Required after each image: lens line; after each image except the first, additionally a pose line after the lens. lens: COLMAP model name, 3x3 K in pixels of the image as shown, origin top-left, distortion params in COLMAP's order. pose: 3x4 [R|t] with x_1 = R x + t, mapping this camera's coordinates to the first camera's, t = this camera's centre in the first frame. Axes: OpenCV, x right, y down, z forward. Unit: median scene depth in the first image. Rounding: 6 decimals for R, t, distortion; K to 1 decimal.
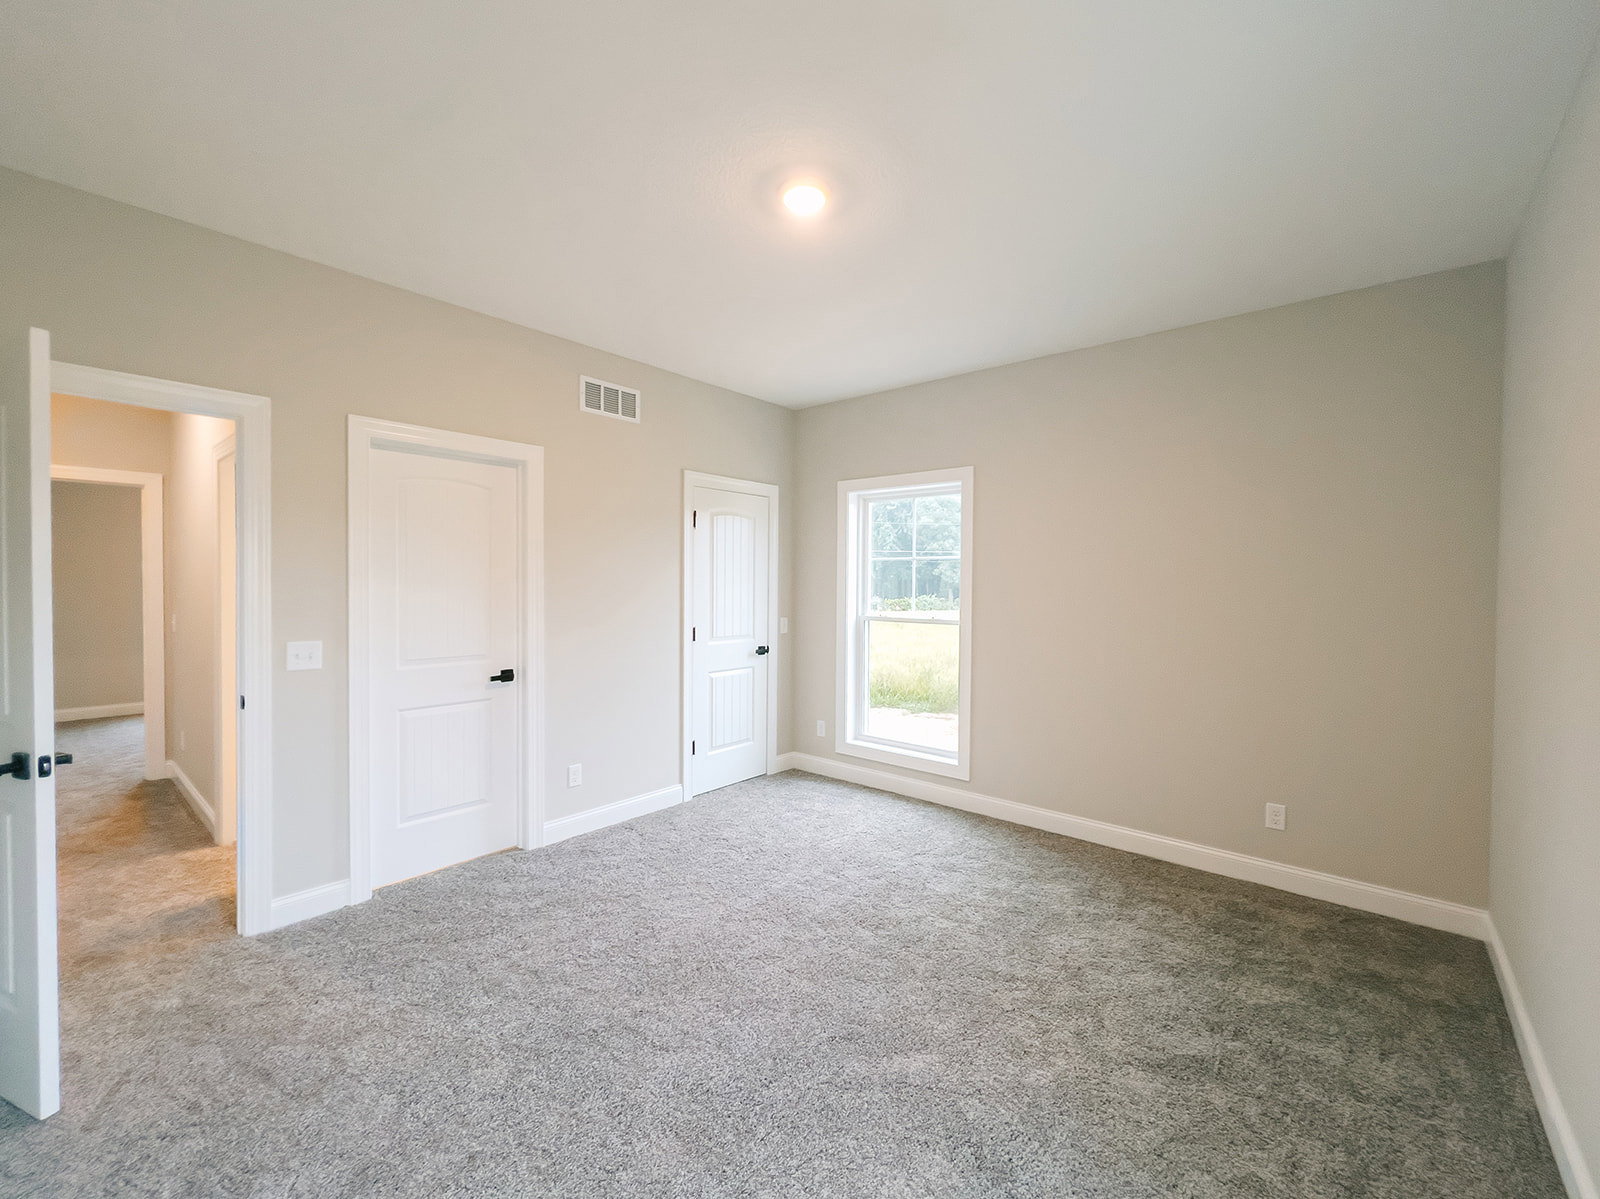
lens RADIAL K [[657.3, 0, 798.3], [0, 657.3, 589.2], [0, 0, 1]] dist [-0.001402, 0.000072]
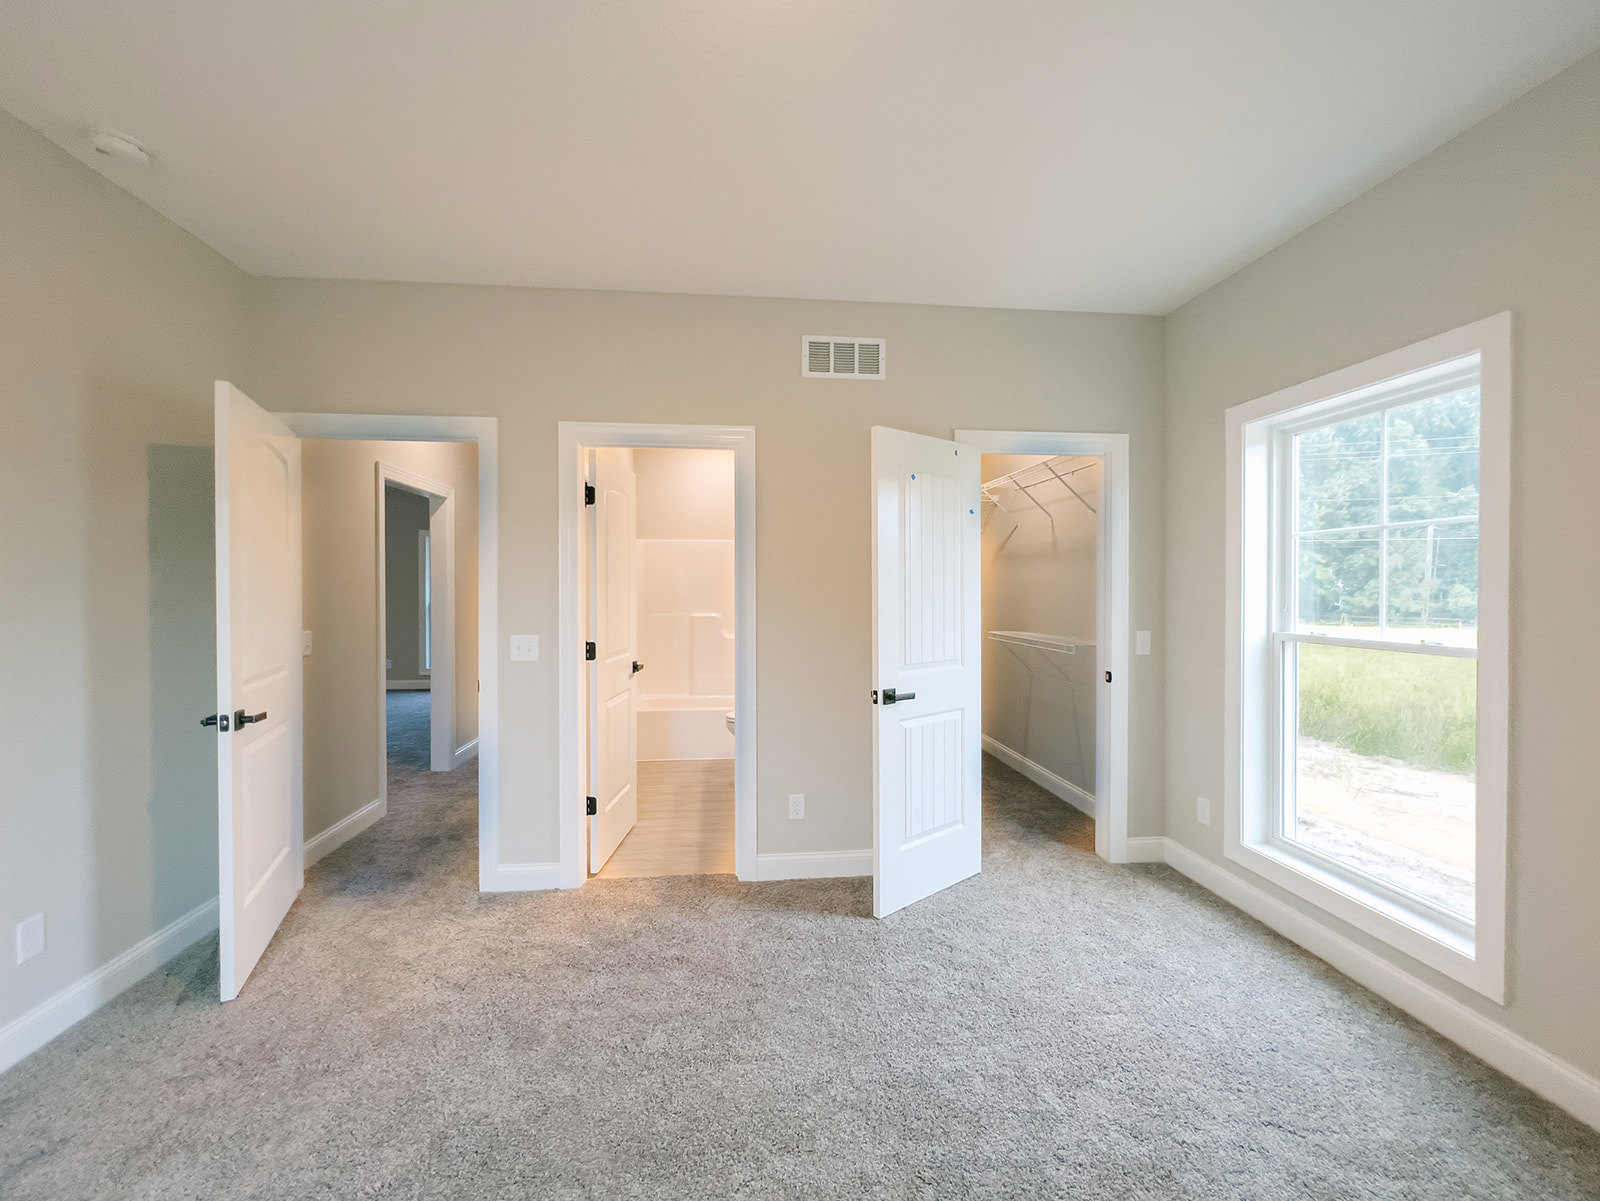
lens RADIAL K [[657.3, 0, 798.3], [0, 657.3, 590.2], [0, 0, 1]] dist [-0.001402, 0.000072]
pose [[0.728919, -0.005652, -0.684576, 0.216561], [0.000727, 0.999972, -0.007482, 0.008536], [0.684599, 0.004957, 0.728903, 0.335430]]
